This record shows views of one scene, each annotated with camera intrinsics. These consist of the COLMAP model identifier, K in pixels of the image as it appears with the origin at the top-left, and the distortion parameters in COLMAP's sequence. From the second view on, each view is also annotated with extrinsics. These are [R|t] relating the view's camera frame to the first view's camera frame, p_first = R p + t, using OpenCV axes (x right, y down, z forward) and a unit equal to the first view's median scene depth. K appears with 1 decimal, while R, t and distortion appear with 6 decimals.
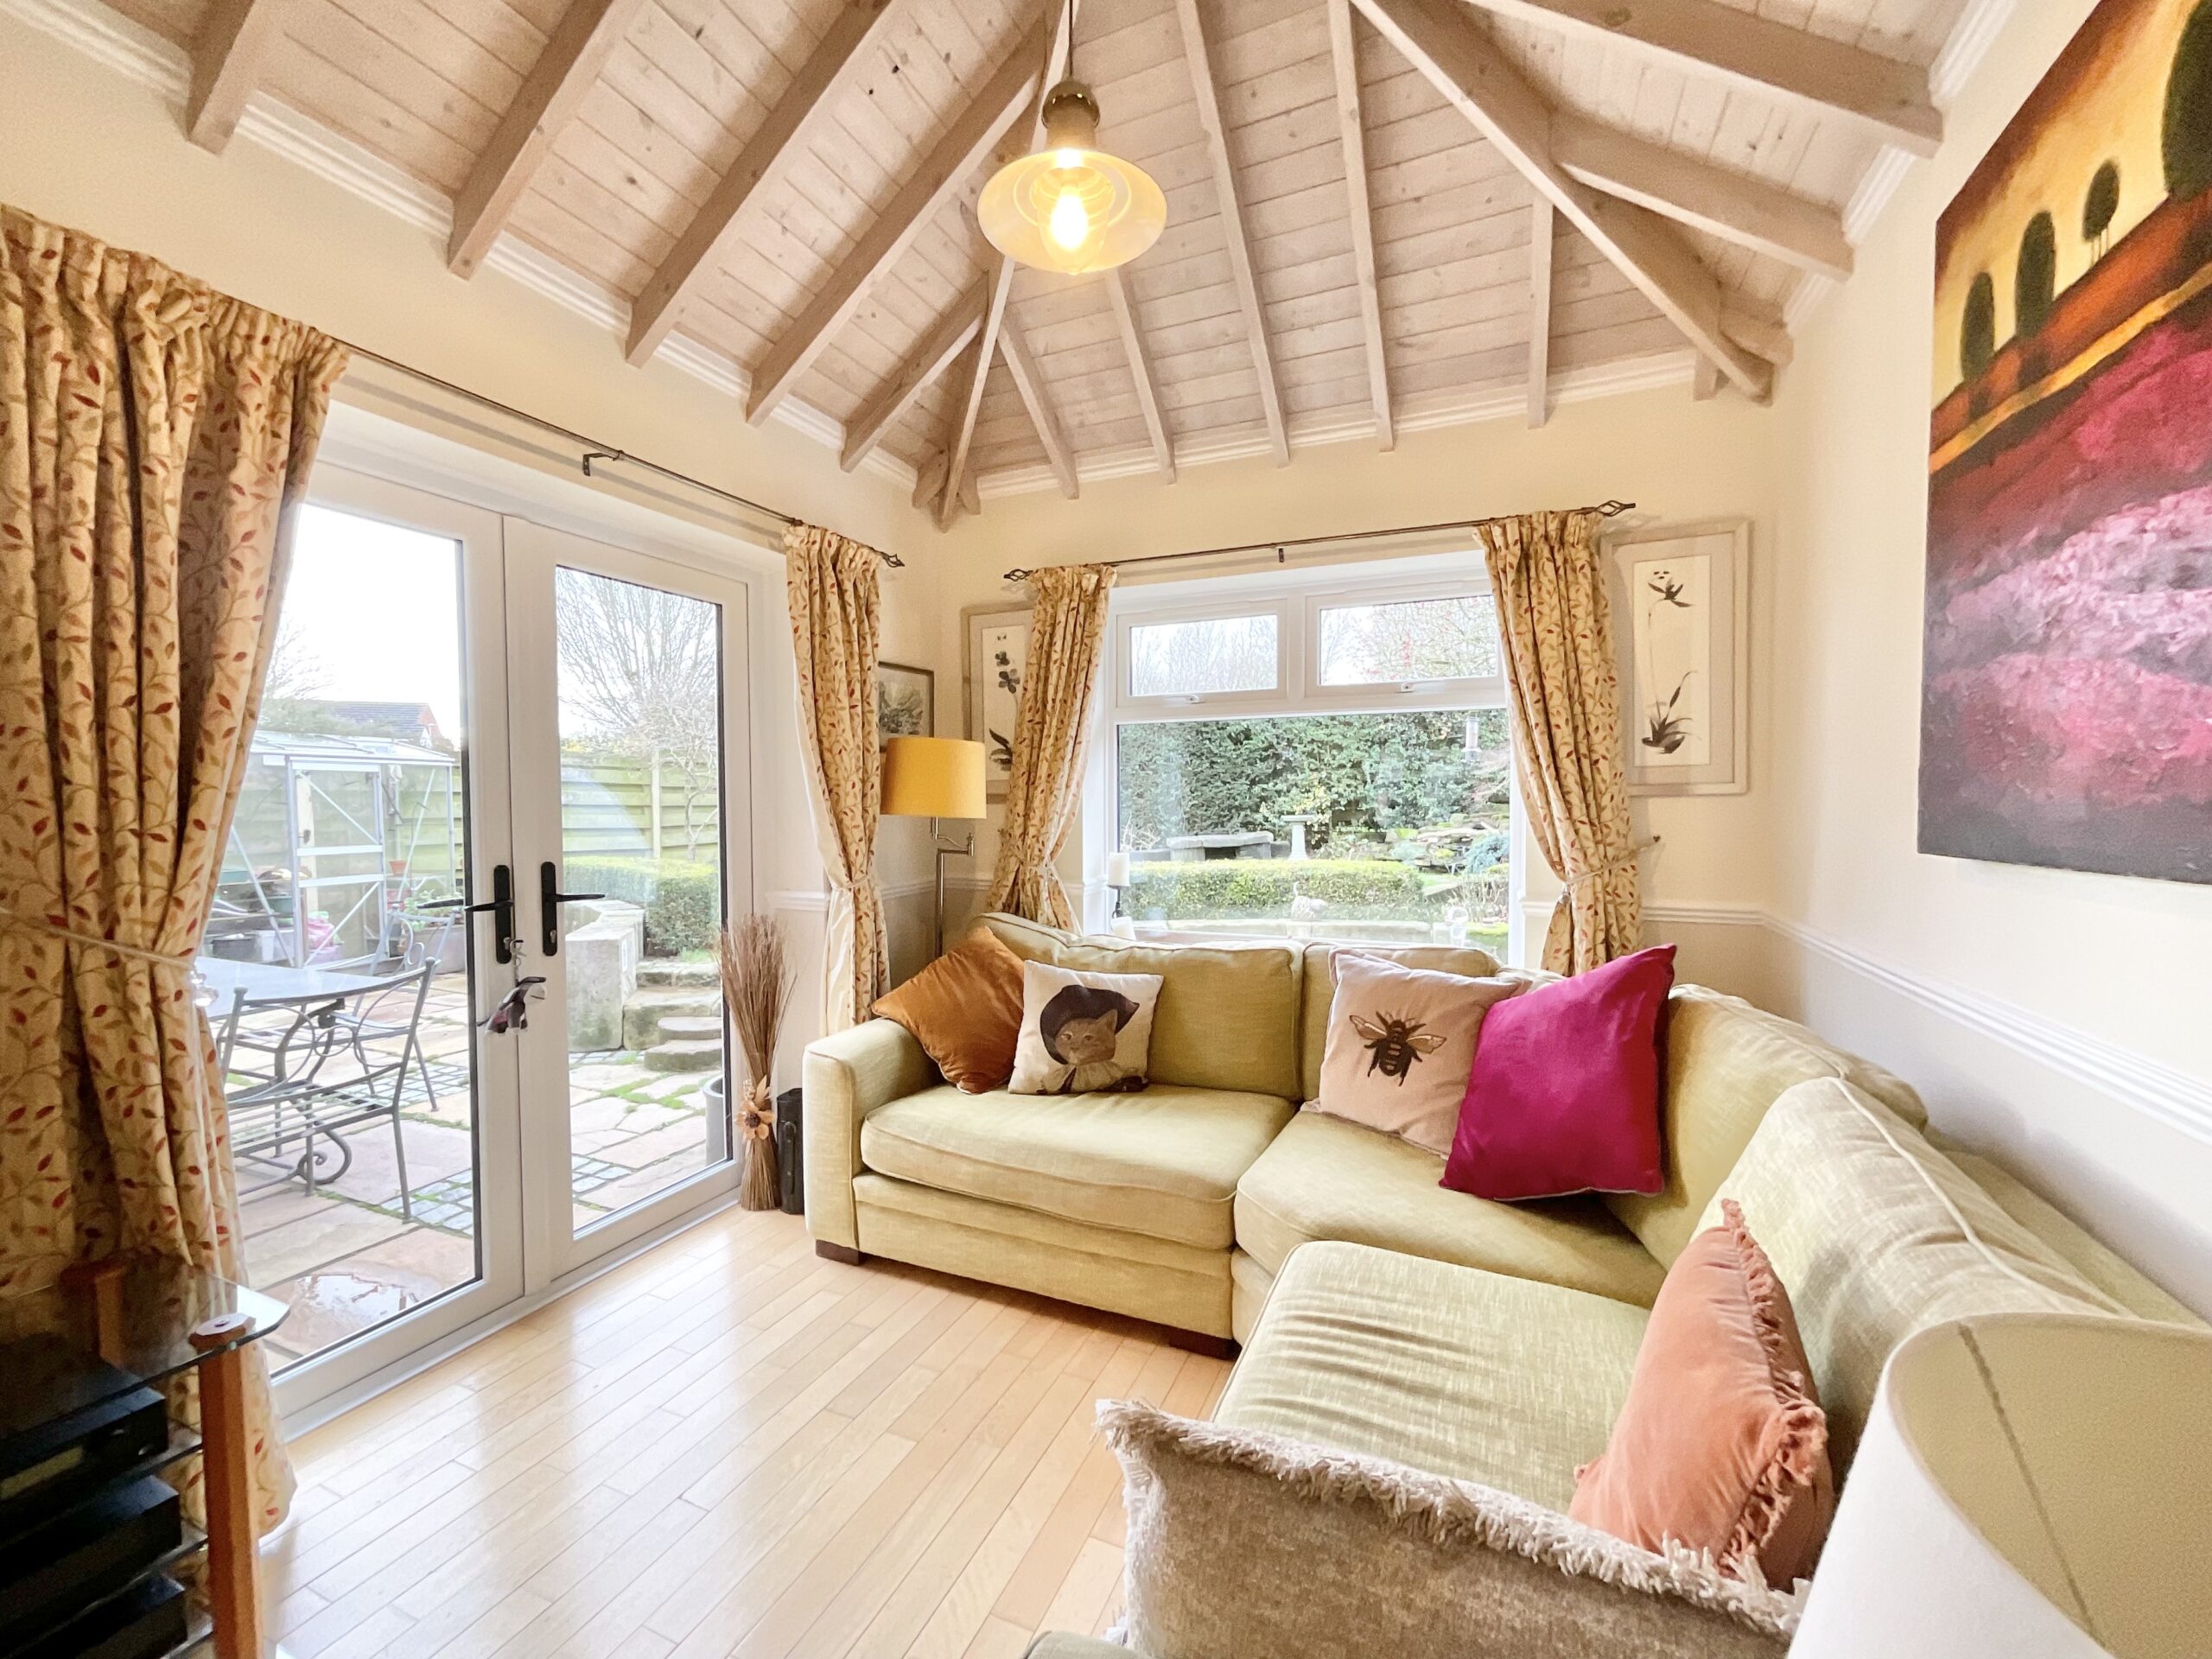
lens RADIAL K [[849.1, 0, 1091.1], [0, 849.1, 847.8], [0, 0, 1]] dist [-0.013781, 0.005416]
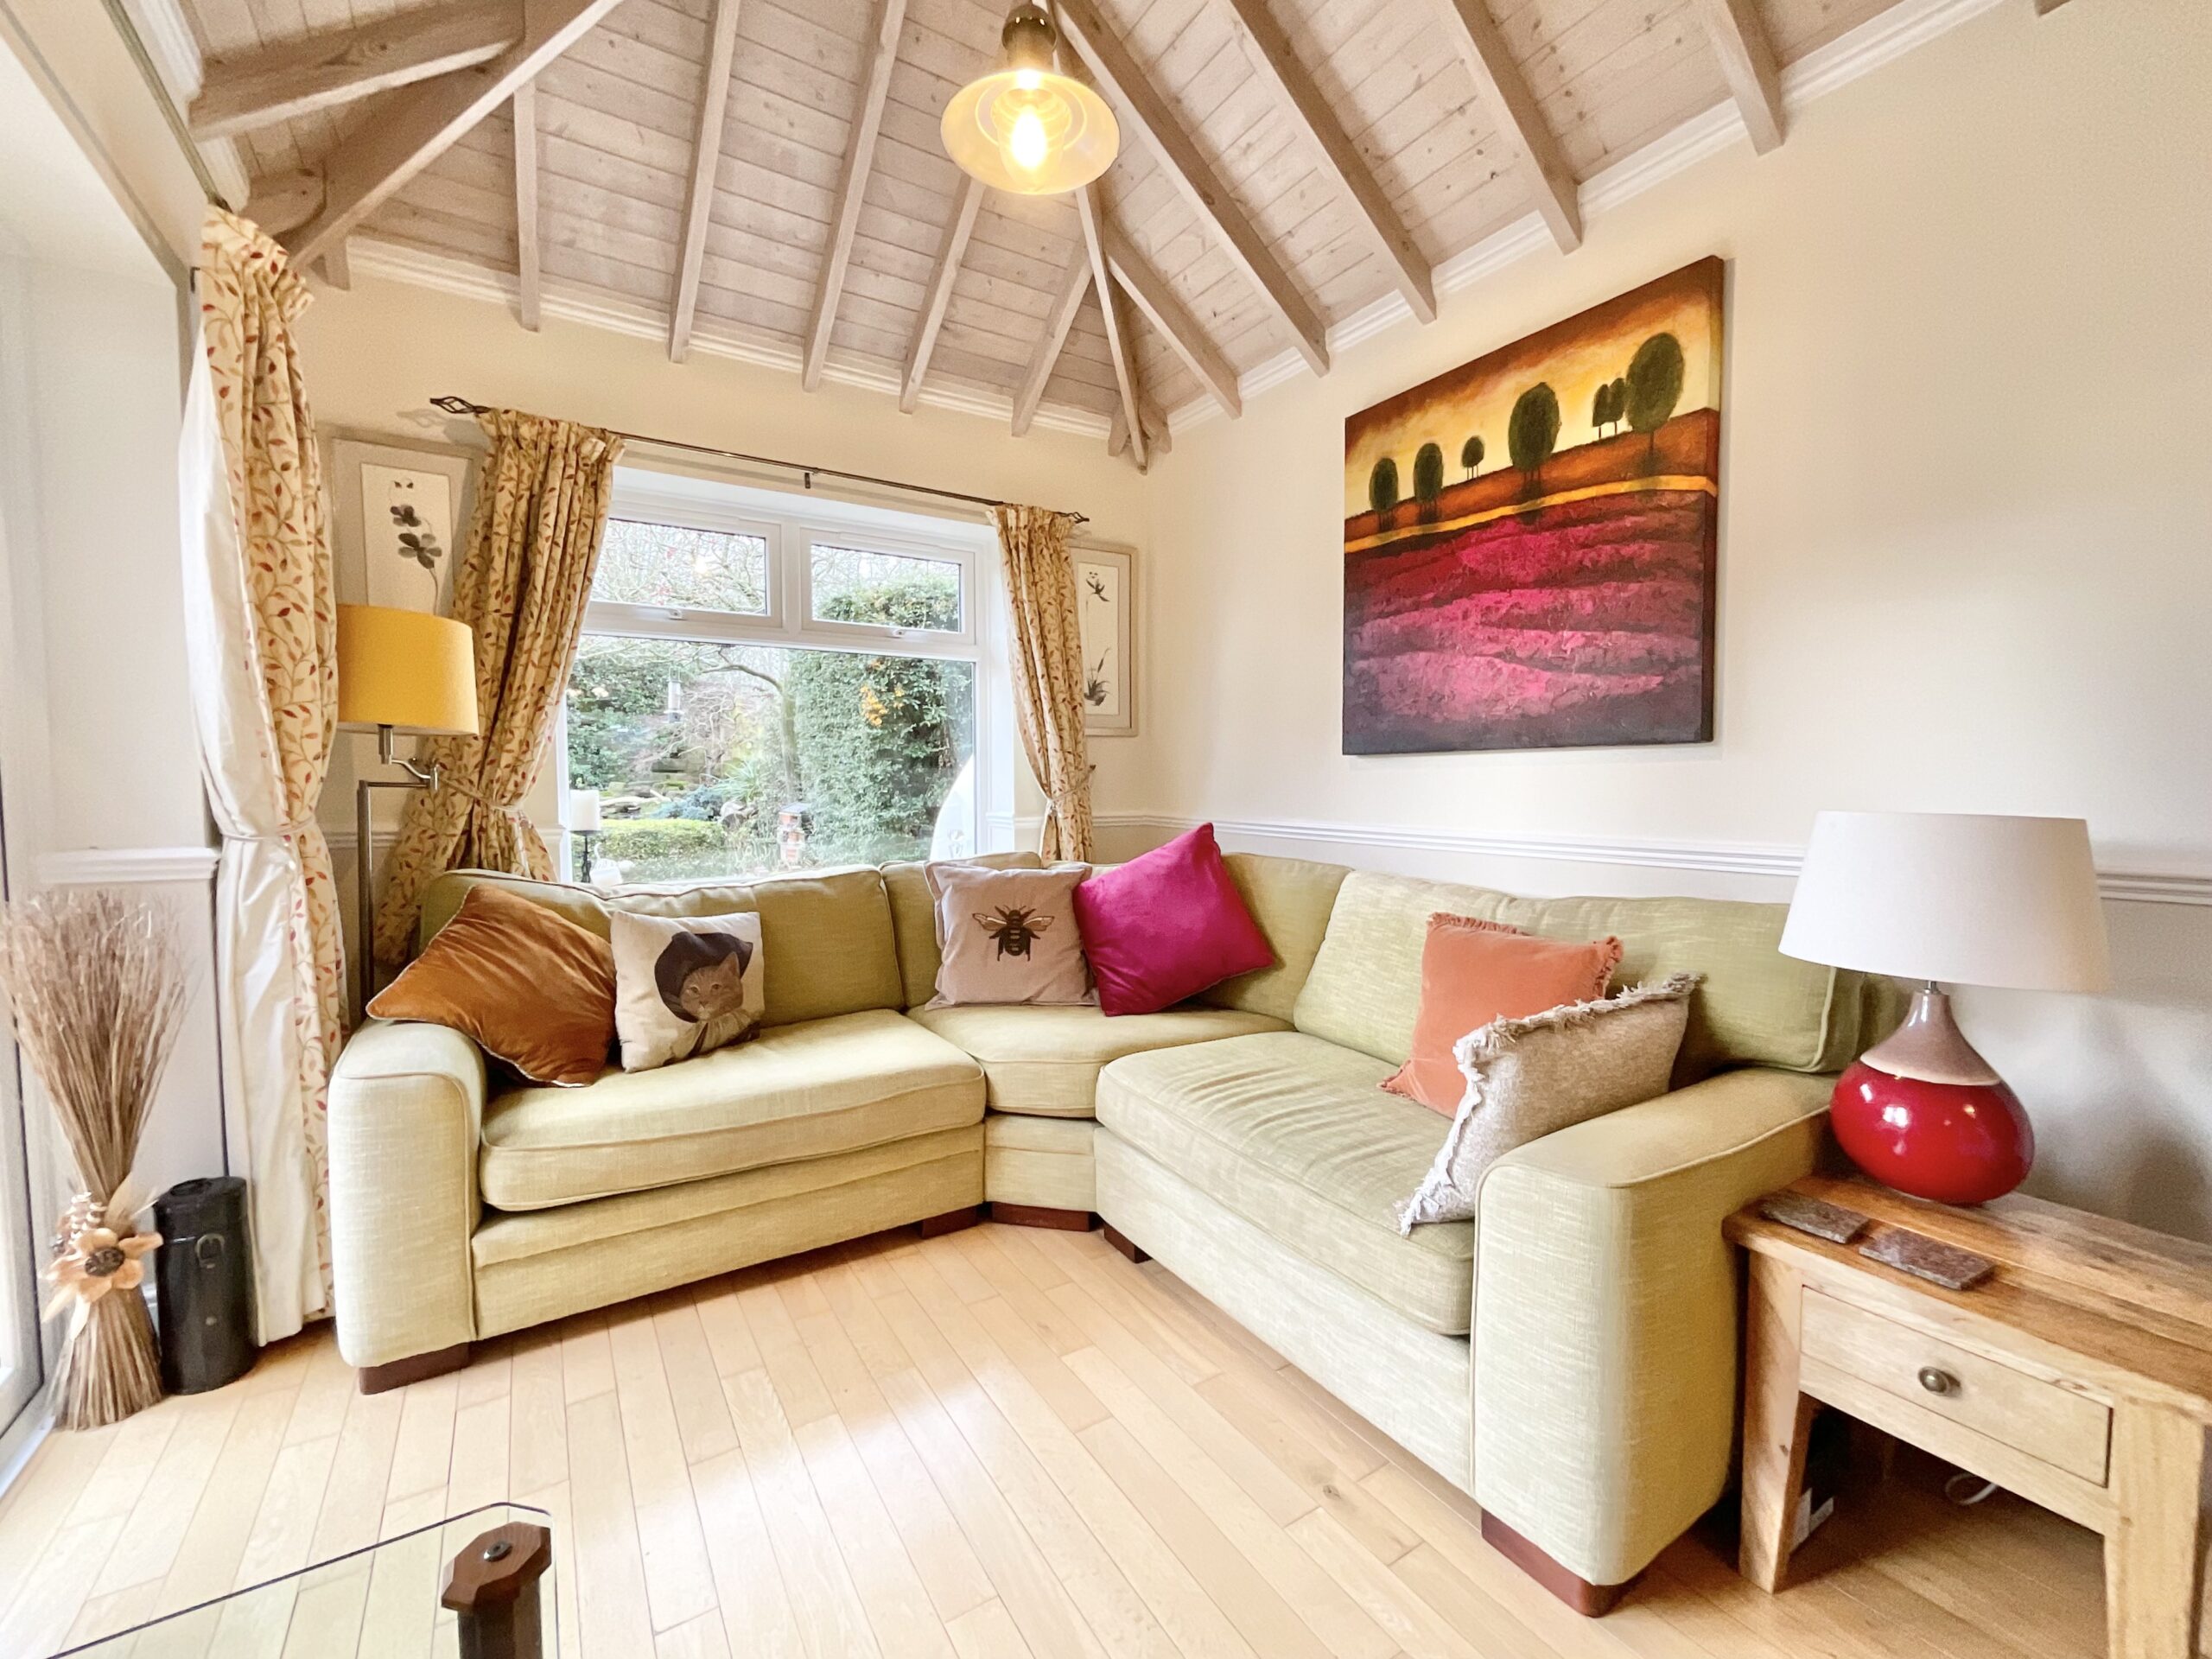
lens RADIAL K [[849.1, 0, 1091.1], [0, 849.1, 847.8], [0, 0, 1]] dist [-0.013781, 0.005416]
pose [[0.598682, -0.064469, 0.798388, -0.465268], [0.035296, 0.997911, 0.054114, 0.047208], [-0.800209, -0.004217, 0.599706, 0.165847]]
